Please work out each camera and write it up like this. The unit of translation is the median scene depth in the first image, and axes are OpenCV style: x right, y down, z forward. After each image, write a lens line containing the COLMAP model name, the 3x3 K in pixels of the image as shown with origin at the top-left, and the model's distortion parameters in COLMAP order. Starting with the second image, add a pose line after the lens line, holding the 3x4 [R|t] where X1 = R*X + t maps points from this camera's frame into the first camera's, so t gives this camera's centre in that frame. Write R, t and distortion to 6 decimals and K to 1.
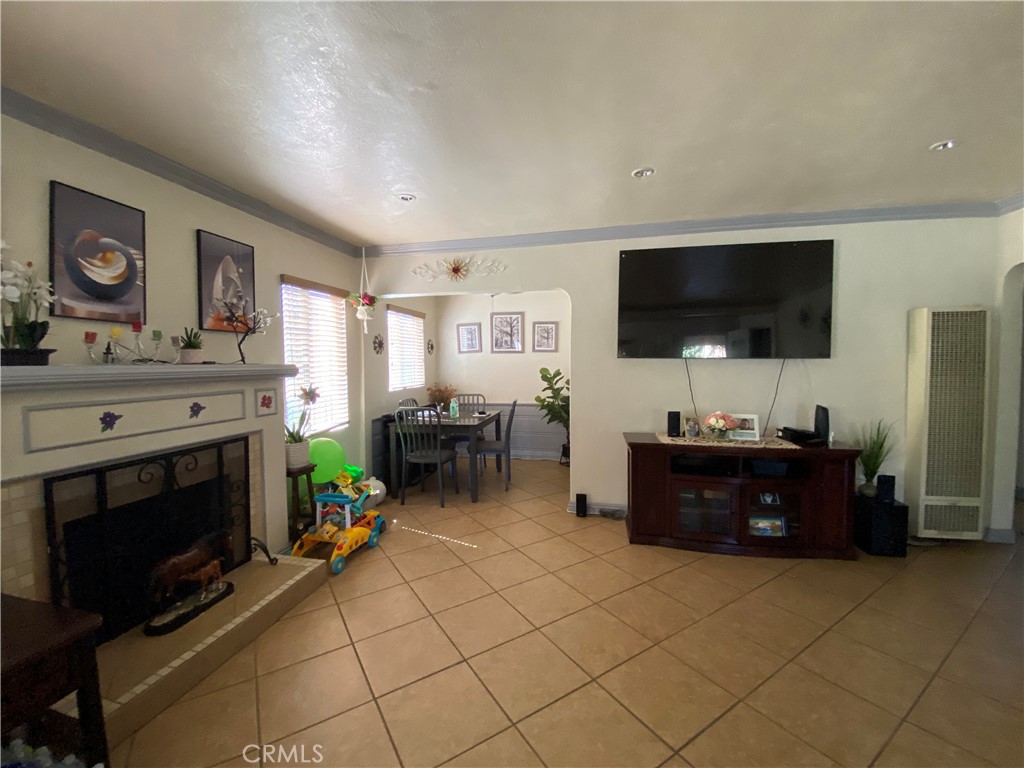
lens RADIAL K [[412.3, 0, 509.8], [0, 412.3, 380.8], [0, 0, 1]] dist [0.025087, -0.025184]
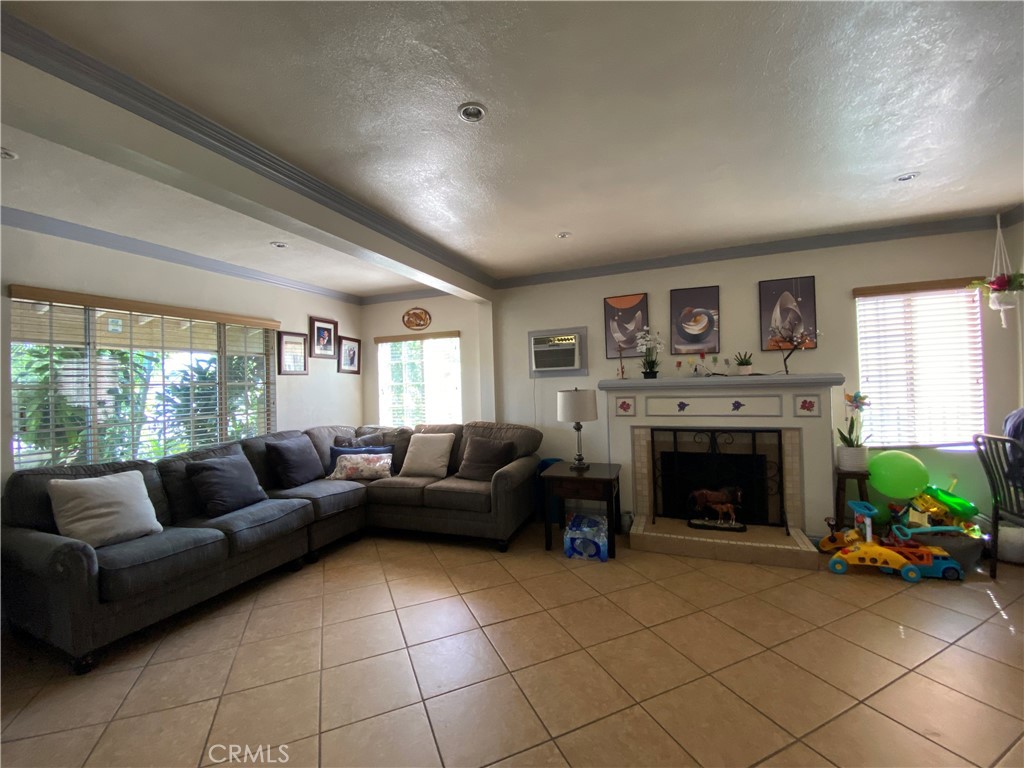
lens RADIAL K [[412.3, 0, 509.8], [0, 412.3, 380.8], [0, 0, 1]] dist [0.025087, -0.025184]
pose [[-0.158593, 0.003216, -0.987339, 0.685175], [-0.013558, 0.999893, 0.005434, -0.014628], [0.987251, 0.014248, -0.158533, 0.318733]]
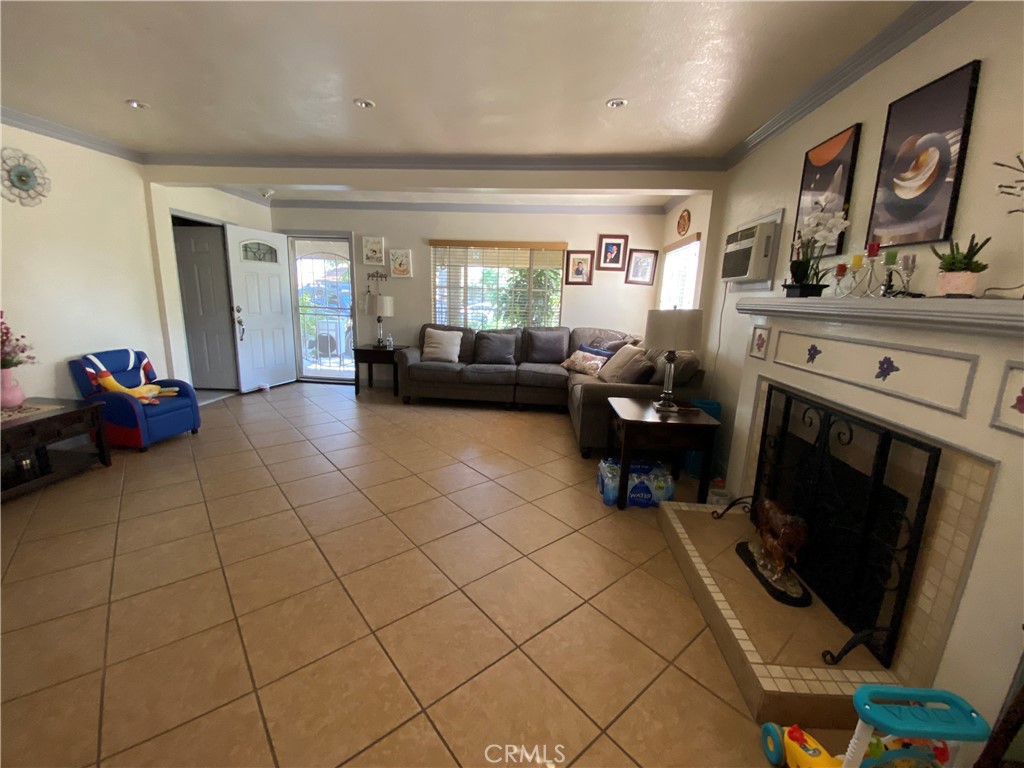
lens RADIAL K [[416.7, 0, 509.6], [0, 416.7, 379.5], [0, 0, 1]] dist [0.054287, -0.036808]
pose [[-0.991349, 0.000966, -0.131246, -0.059845], [-0.030623, 0.970670, 0.238456, -0.042579], [0.127627, 0.240412, -0.962244, 1.217348]]
